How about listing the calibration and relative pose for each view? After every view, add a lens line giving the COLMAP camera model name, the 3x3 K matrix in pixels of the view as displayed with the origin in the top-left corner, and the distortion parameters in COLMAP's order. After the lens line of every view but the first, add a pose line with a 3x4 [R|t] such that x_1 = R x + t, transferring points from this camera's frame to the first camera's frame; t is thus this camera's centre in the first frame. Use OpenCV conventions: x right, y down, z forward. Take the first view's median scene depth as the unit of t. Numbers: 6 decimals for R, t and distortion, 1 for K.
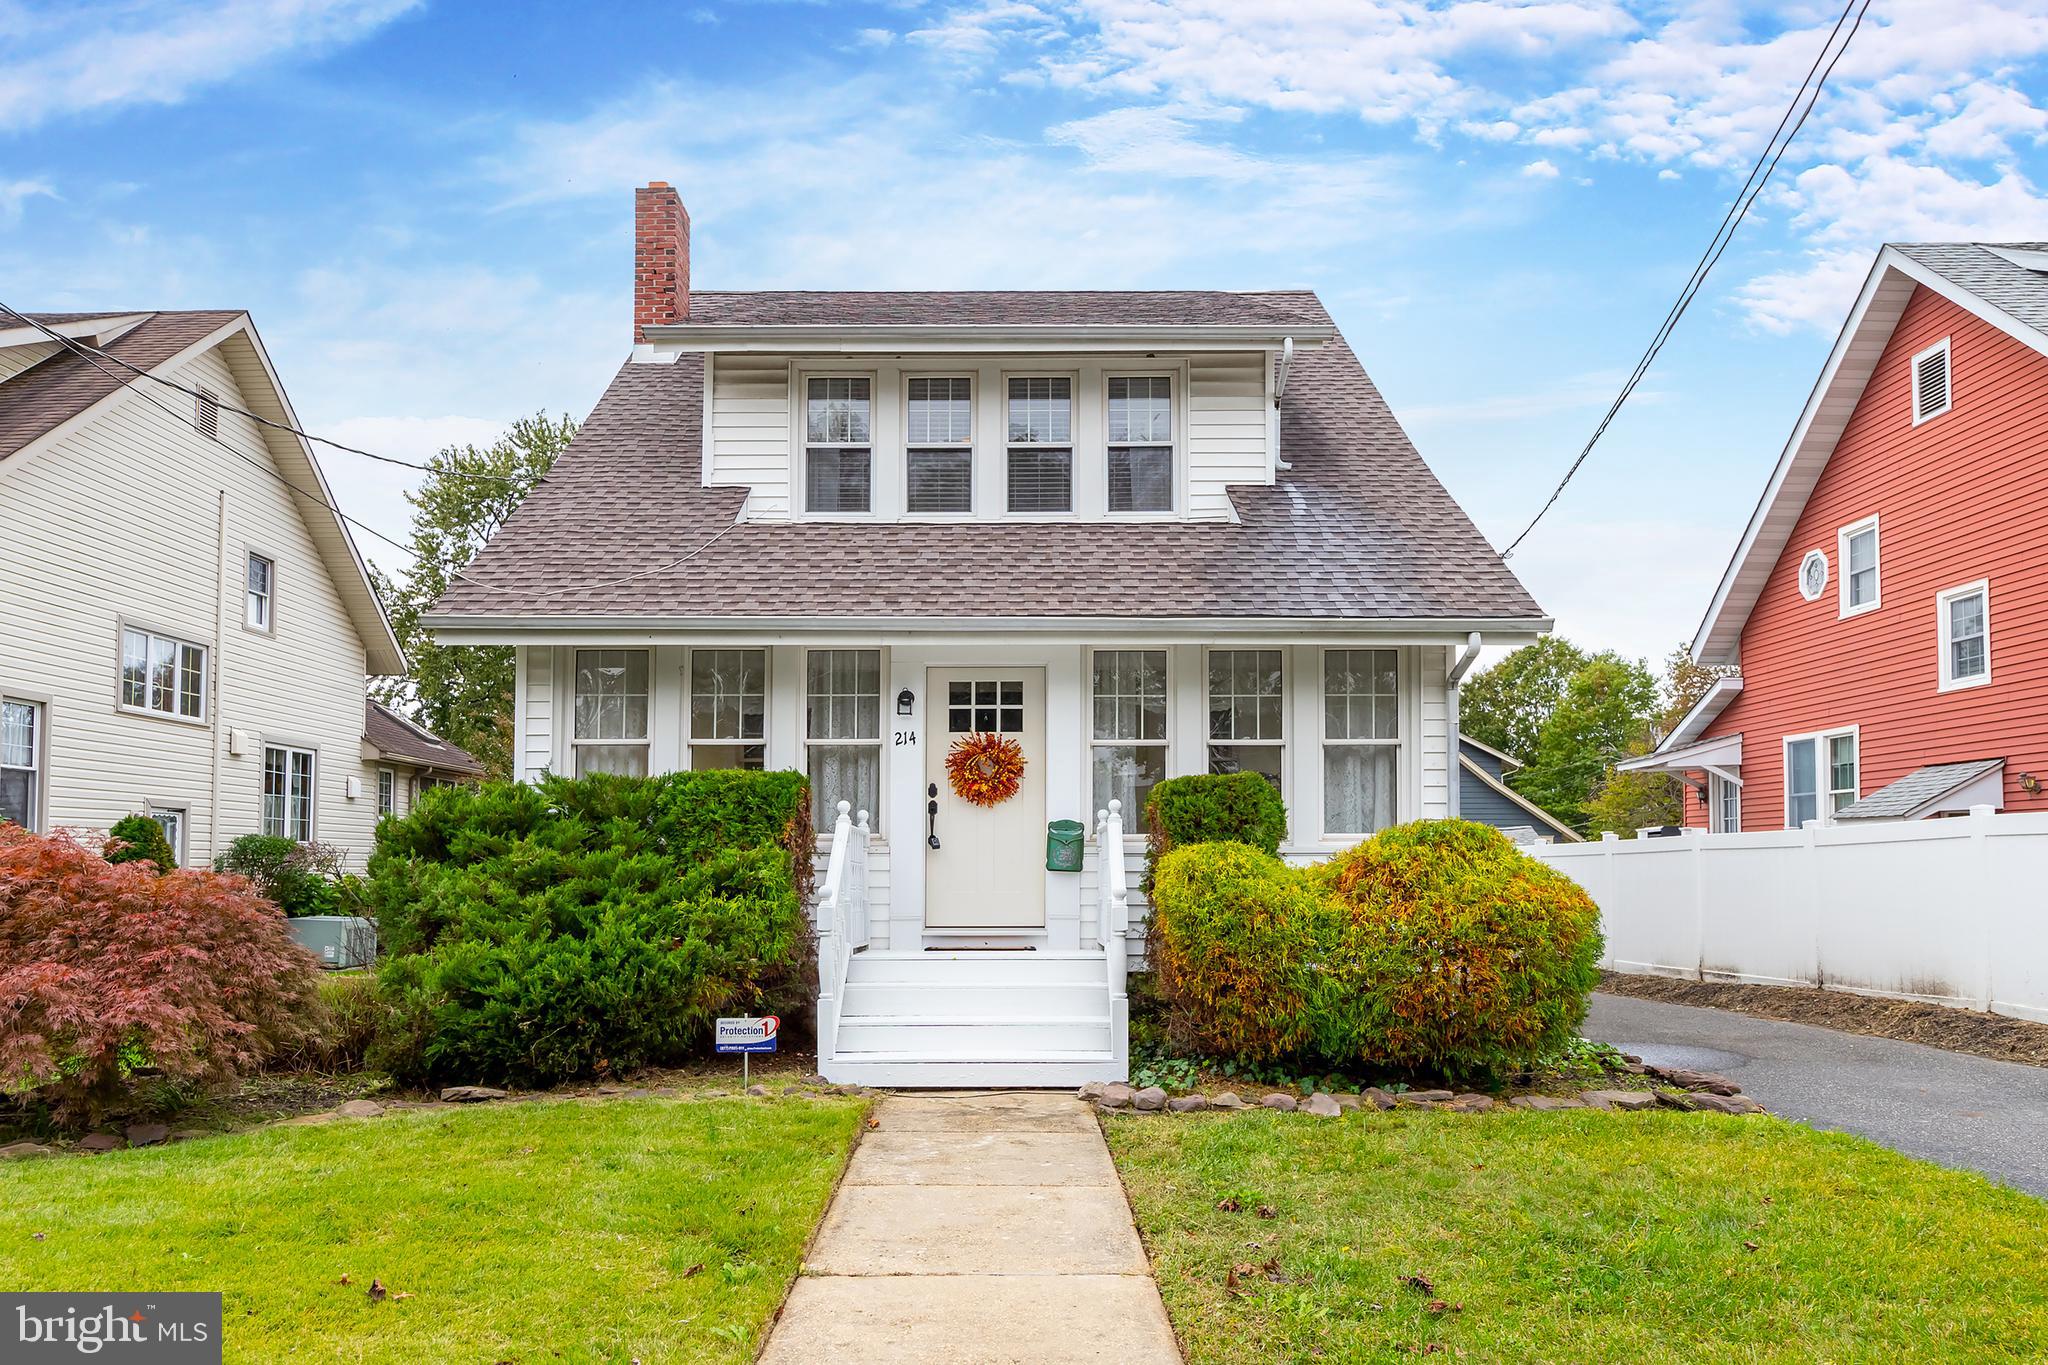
lens RADIAL K [[1248.4, 0, 1024.0], [0, 1248.4, 682.5], [0, 0, 1]] dist [0.004586, -0.000345]
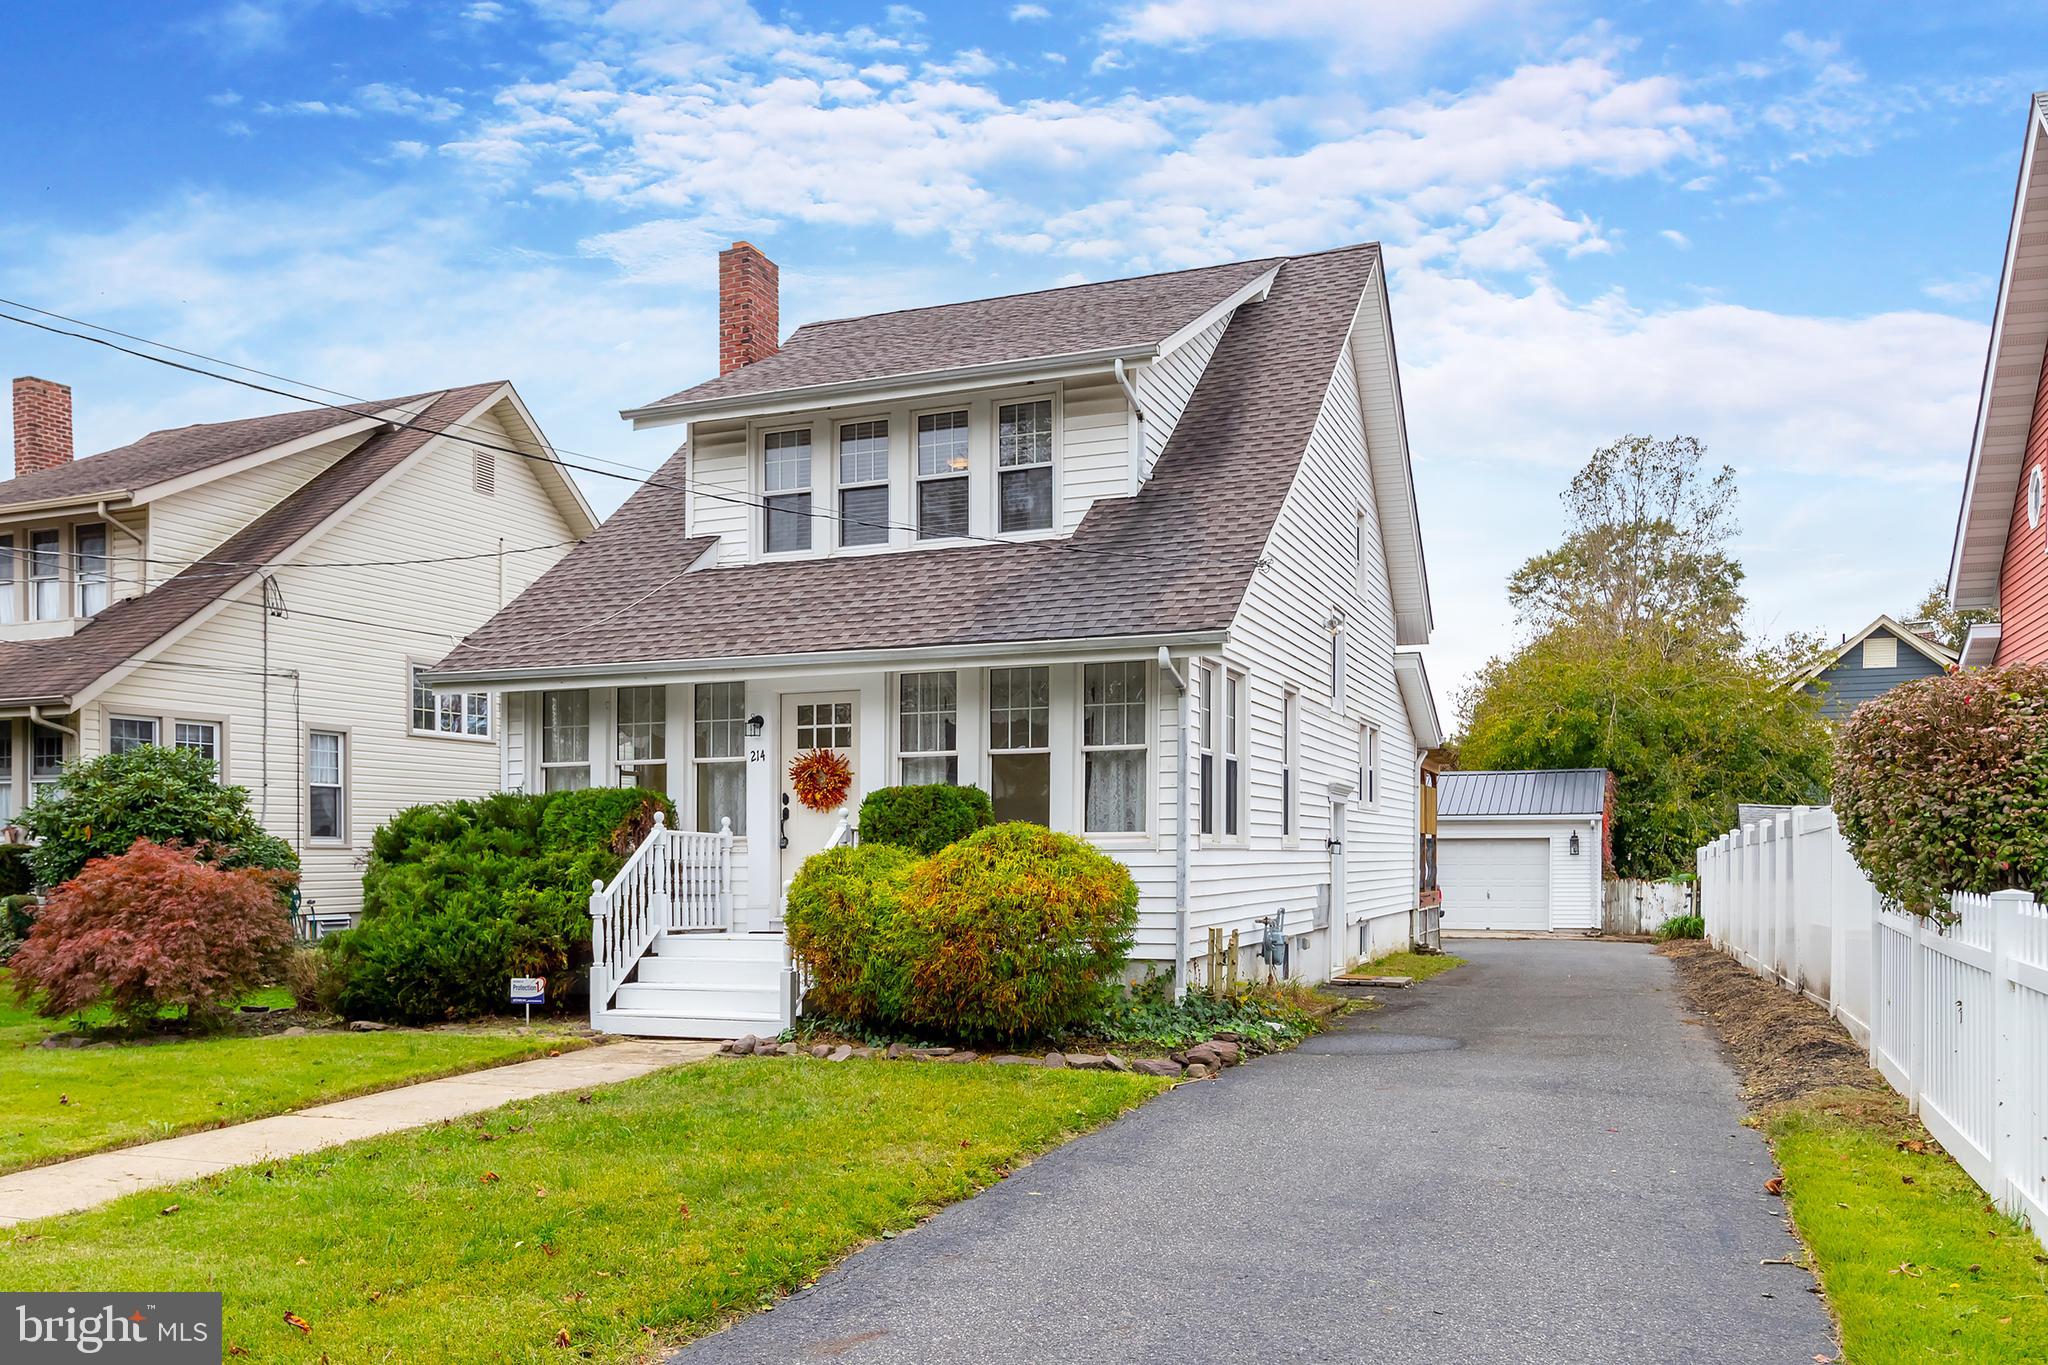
lens RADIAL K [[1424.2, 0, 1024.0], [0, 1424.2, 682.5], [0, 0, 1]] dist [0.000321, 0.002685]
pose [[0.937975, -0.046923, -0.343514, 0.605279], [0.055634, 0.998330, 0.015543, -0.031408], [0.342211, -0.033690, 0.939019, -0.178999]]
